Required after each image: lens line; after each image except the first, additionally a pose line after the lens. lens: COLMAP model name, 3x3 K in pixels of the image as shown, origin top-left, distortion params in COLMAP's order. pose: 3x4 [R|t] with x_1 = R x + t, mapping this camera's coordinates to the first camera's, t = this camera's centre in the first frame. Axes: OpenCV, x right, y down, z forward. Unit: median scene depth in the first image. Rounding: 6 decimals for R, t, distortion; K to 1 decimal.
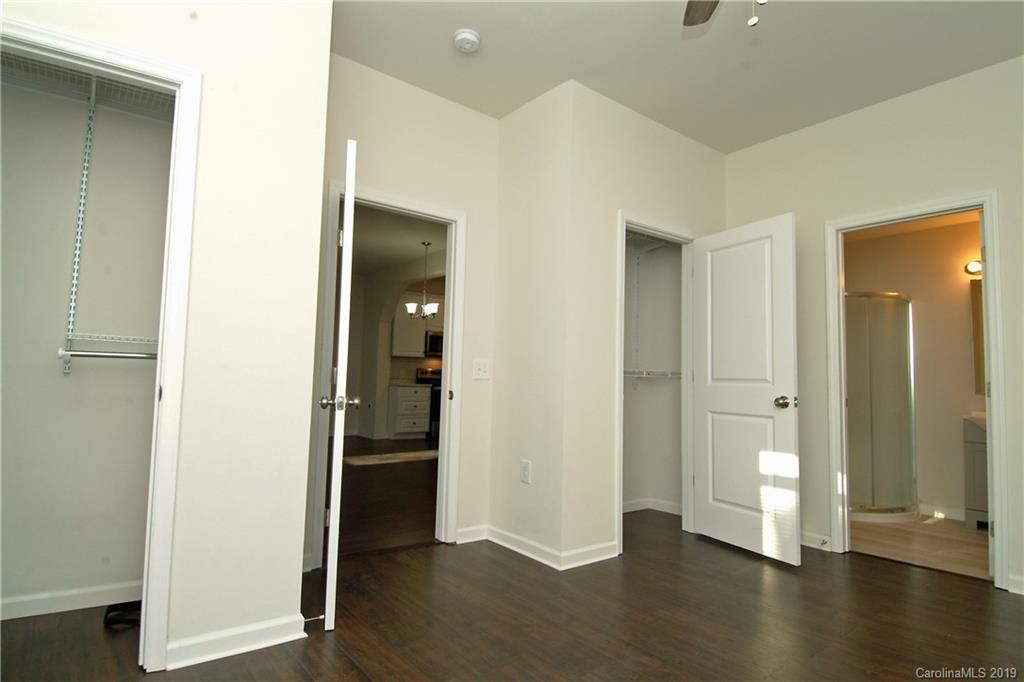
lens RADIAL K [[548.6, 0, 516.2], [0, 548.6, 343.0], [0, 0, 1]] dist [0.059182, -0.062797]
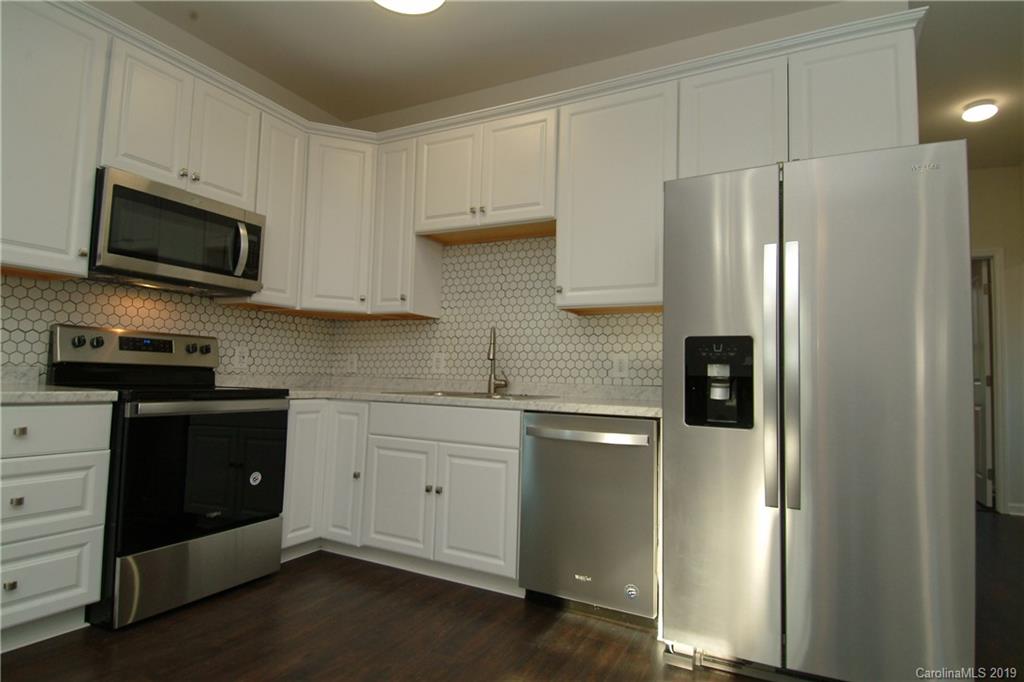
lens RADIAL K [[548.6, 0, 516.2], [0, 548.6, 343.0], [0, 0, 1]] dist [0.059182, -0.062797]
pose [[0.911075, 0.025358, 0.411460, -0.096394], [-0.034838, 0.999272, 0.015557, 0.045021], [-0.410766, -0.028508, 0.911295, 0.707420]]
